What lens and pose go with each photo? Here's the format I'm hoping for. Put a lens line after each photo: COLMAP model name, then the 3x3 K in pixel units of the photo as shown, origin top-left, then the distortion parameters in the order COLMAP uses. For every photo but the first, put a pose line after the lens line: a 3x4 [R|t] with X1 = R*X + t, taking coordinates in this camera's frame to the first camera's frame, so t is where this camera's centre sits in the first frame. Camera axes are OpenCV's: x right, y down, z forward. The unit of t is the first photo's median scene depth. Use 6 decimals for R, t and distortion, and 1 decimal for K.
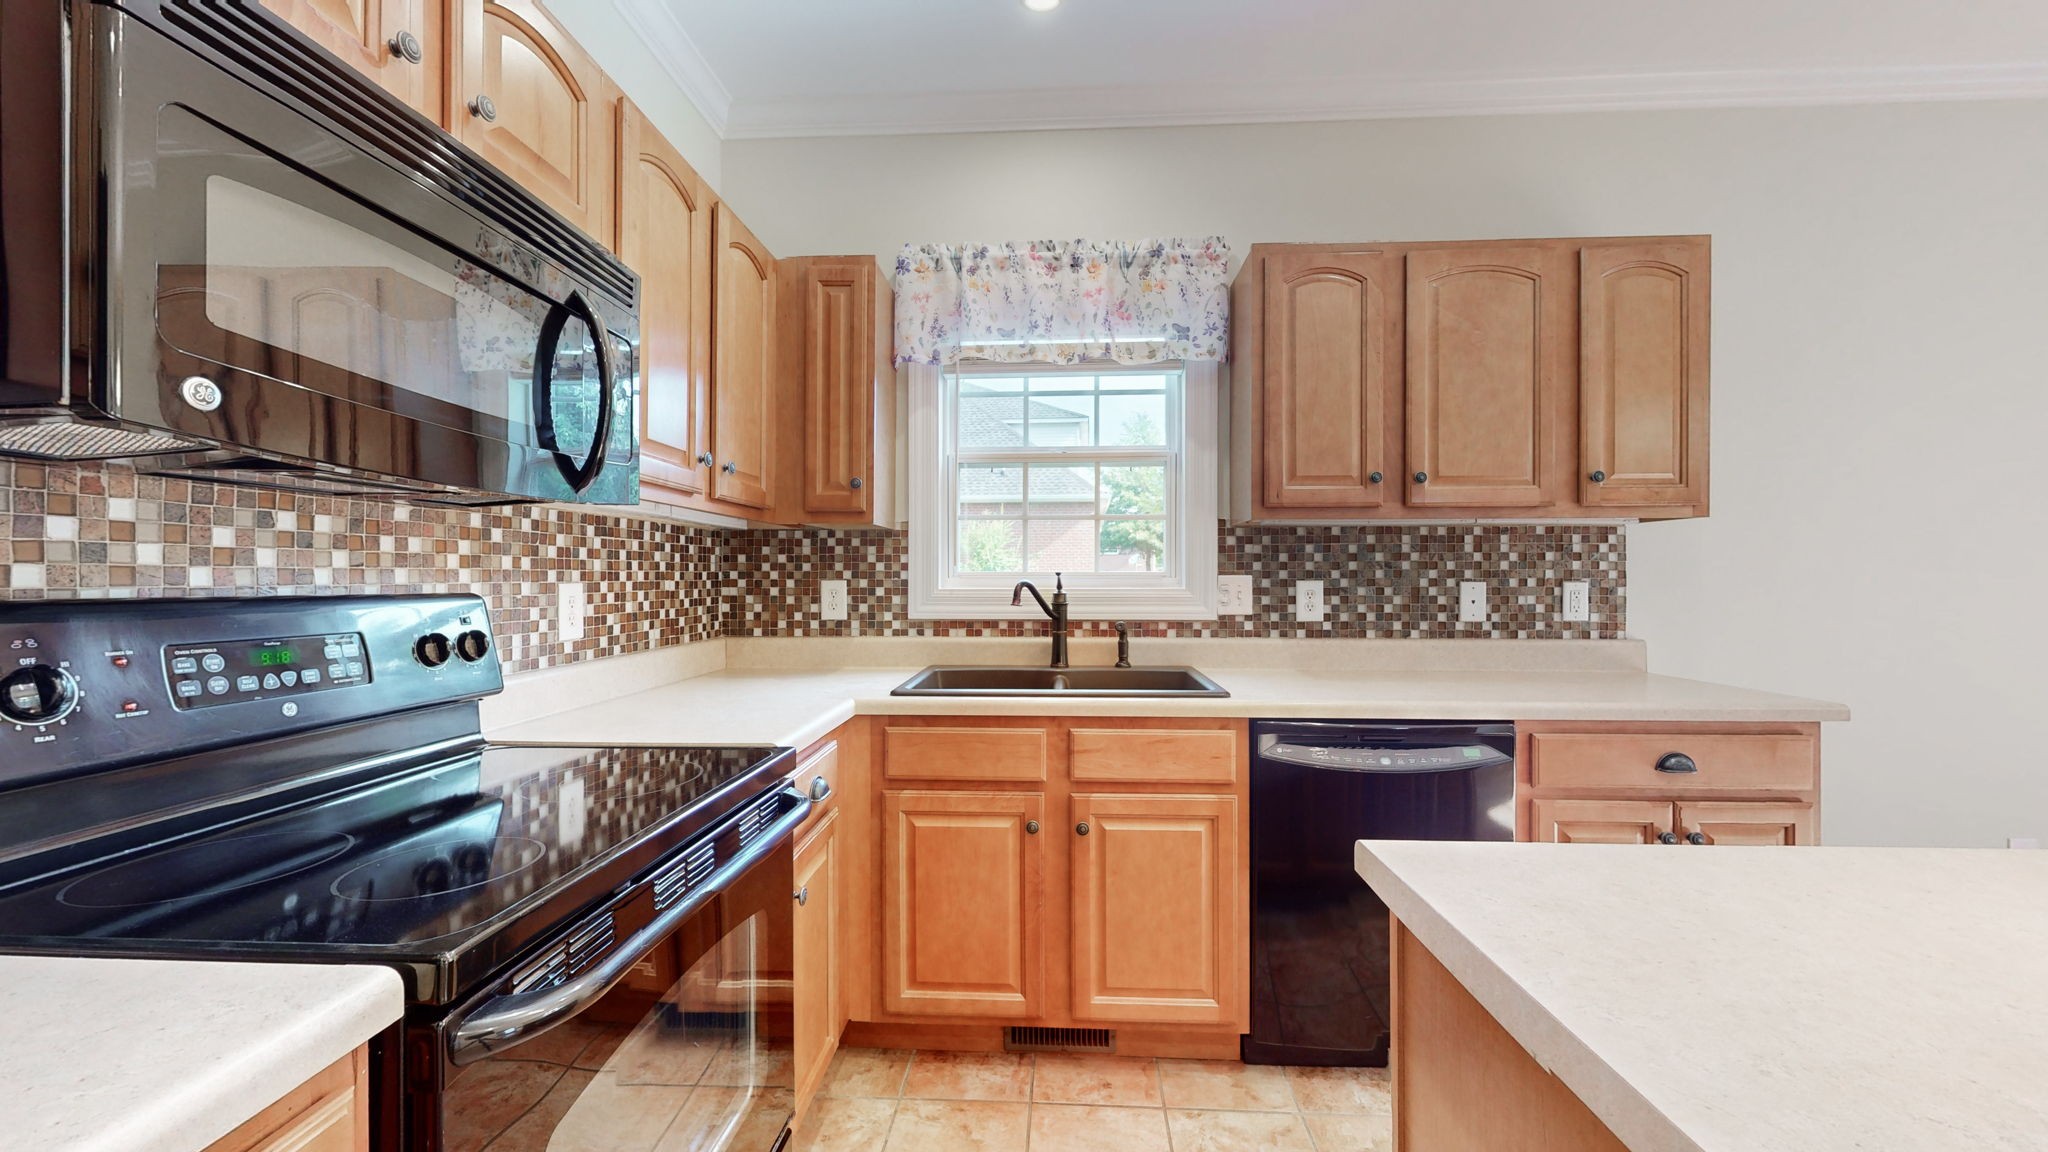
lens RADIAL K [[752.0, 0, 1024.0], [0, 752.0, 576.0], [0, 0, 1]] dist [0.002808, 0.000328]
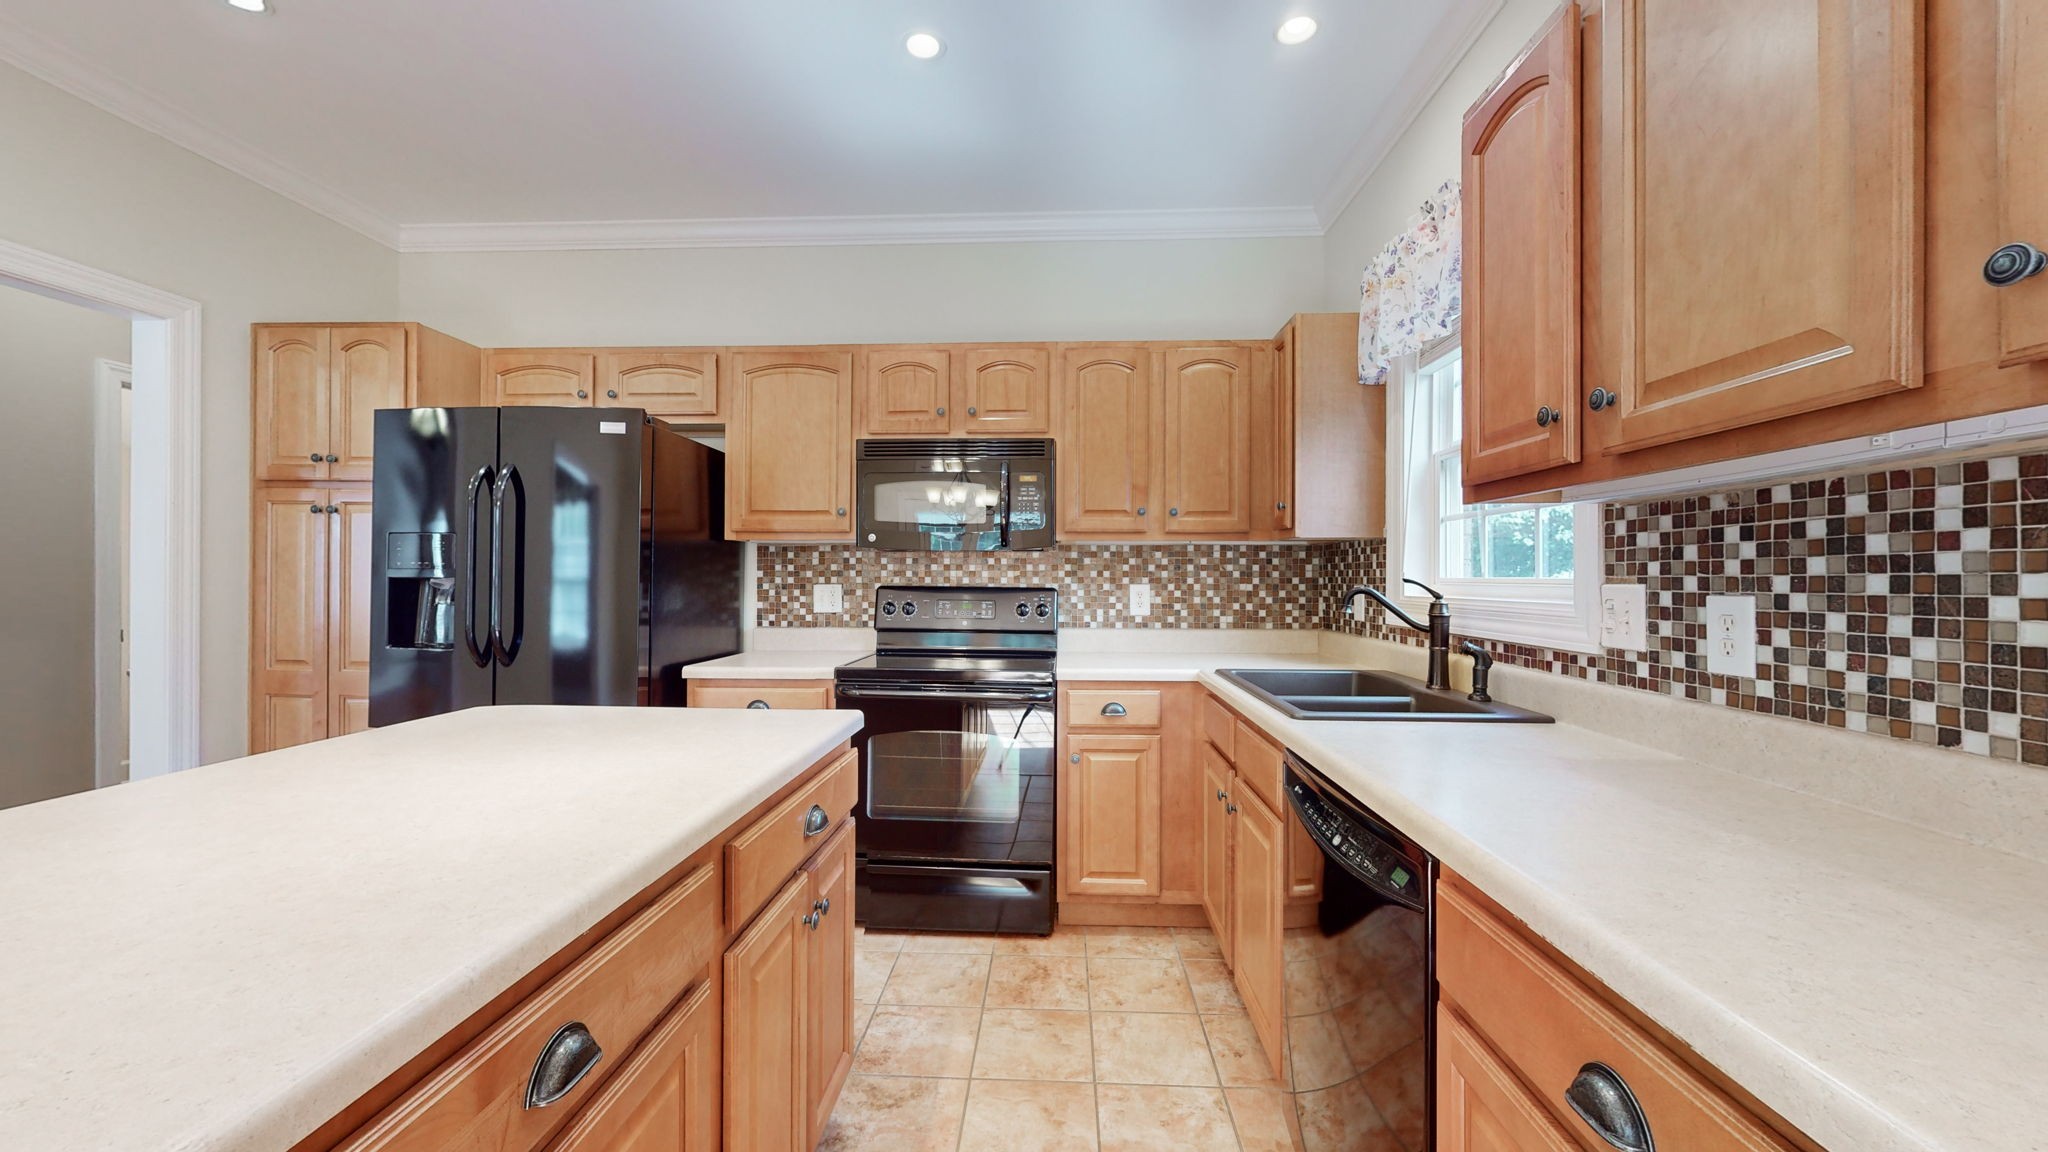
lens RADIAL K [[752.0, 0, 1024.0], [0, 752.0, 576.0], [0, 0, 1]] dist [0.002808, 0.000328]
pose [[0.010294, -0.001129, -0.999946, 0.894269], [-0.002730, 0.999996, -0.001158, -0.005782], [0.999943, 0.002741, 0.010291, 0.512087]]
